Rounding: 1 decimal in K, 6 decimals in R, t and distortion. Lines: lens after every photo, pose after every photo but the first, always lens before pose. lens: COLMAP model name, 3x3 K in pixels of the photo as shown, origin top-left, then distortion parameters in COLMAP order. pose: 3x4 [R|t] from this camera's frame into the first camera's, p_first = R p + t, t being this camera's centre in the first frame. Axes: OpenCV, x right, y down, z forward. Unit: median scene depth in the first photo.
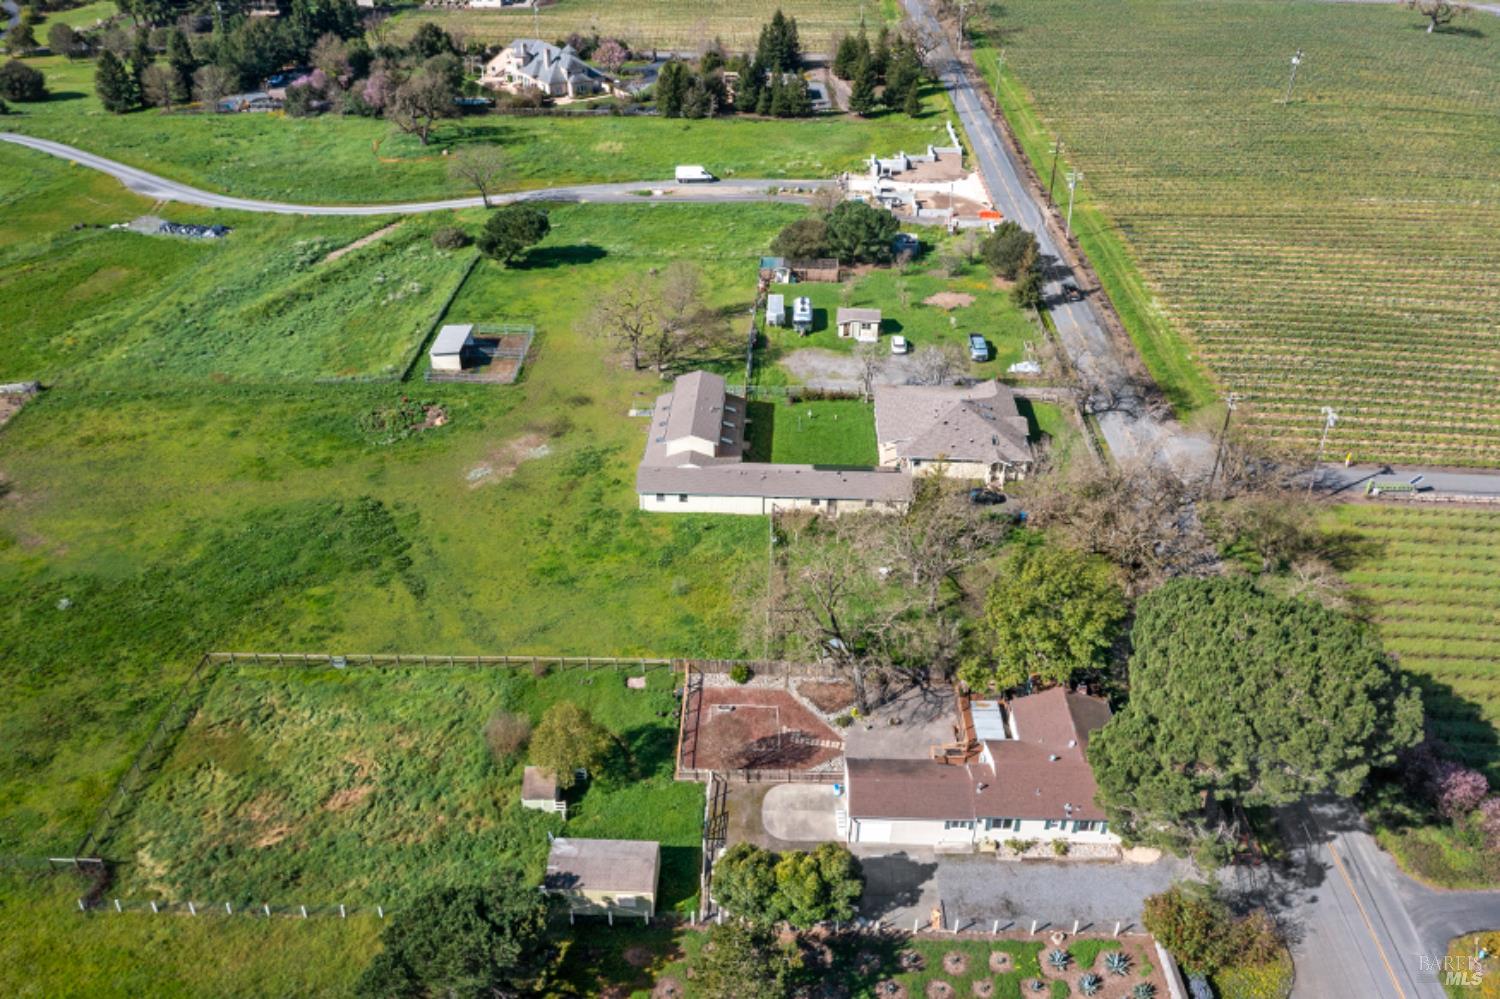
lens RADIAL K [[1190.1, 0, 740.0], [0, 1190.1, 503.9], [0, 0, 1]] dist [-0.021885, 0.005980]
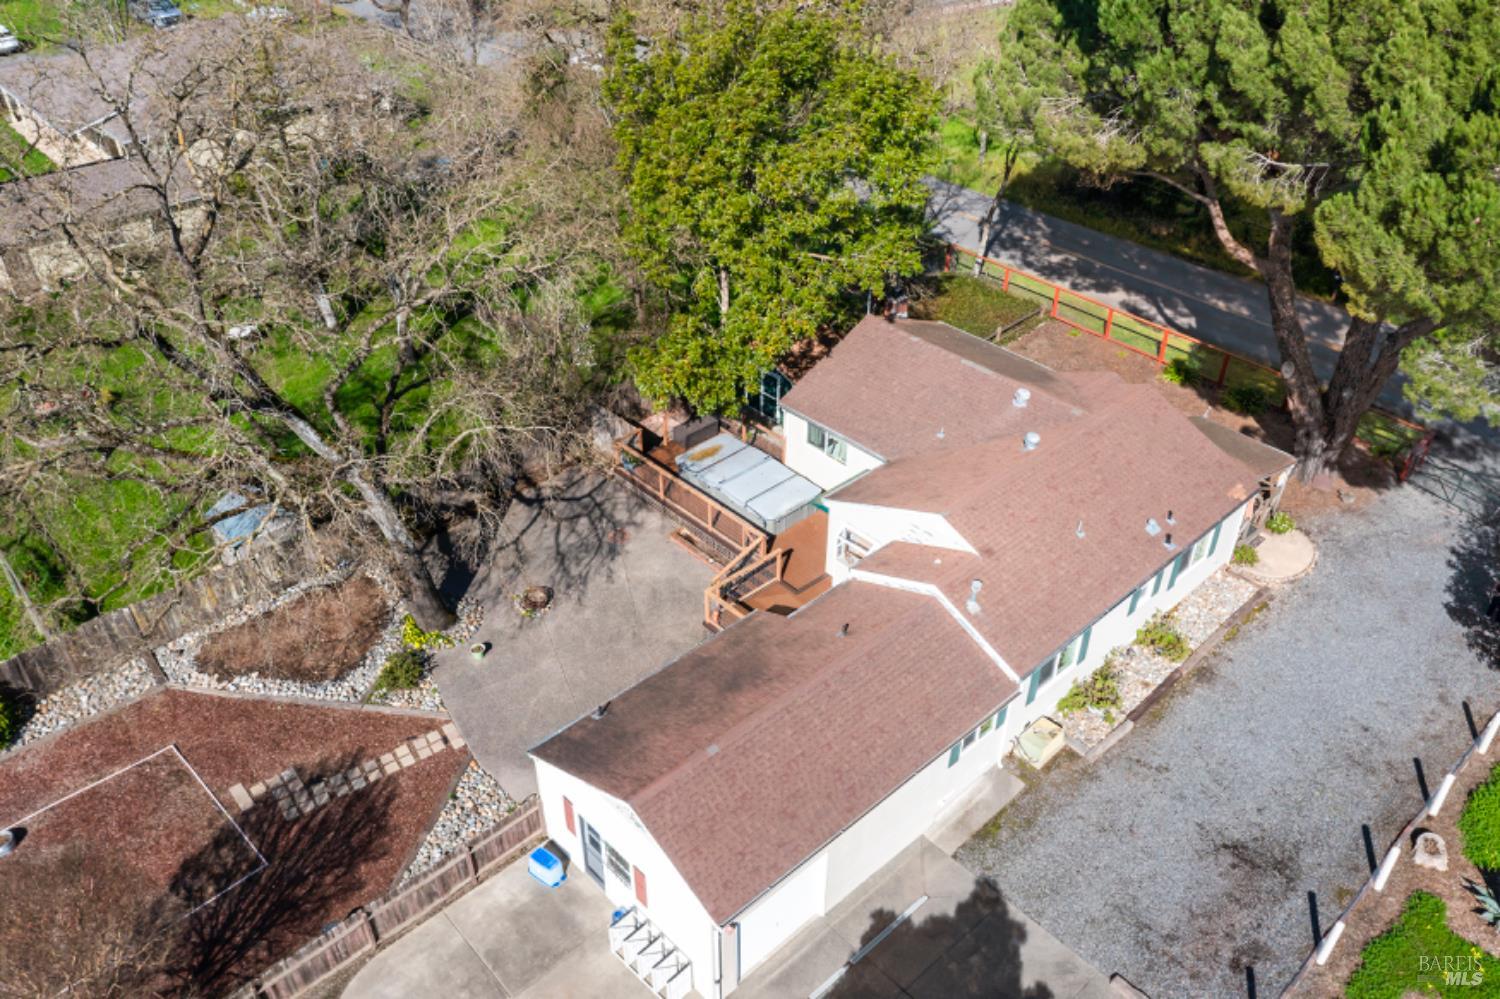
lens RADIAL K [[1190.1, 0, 753.7], [0, 1190.1, 491.9], [0, 0, 1]] dist [-0.021885, 0.005980]
pose [[0.709216, -0.406453, 0.576028, -0.010246], [0.383354, 0.908056, 0.168744, 0.123051], [-0.591652, 0.101147, 0.799823, 0.695024]]
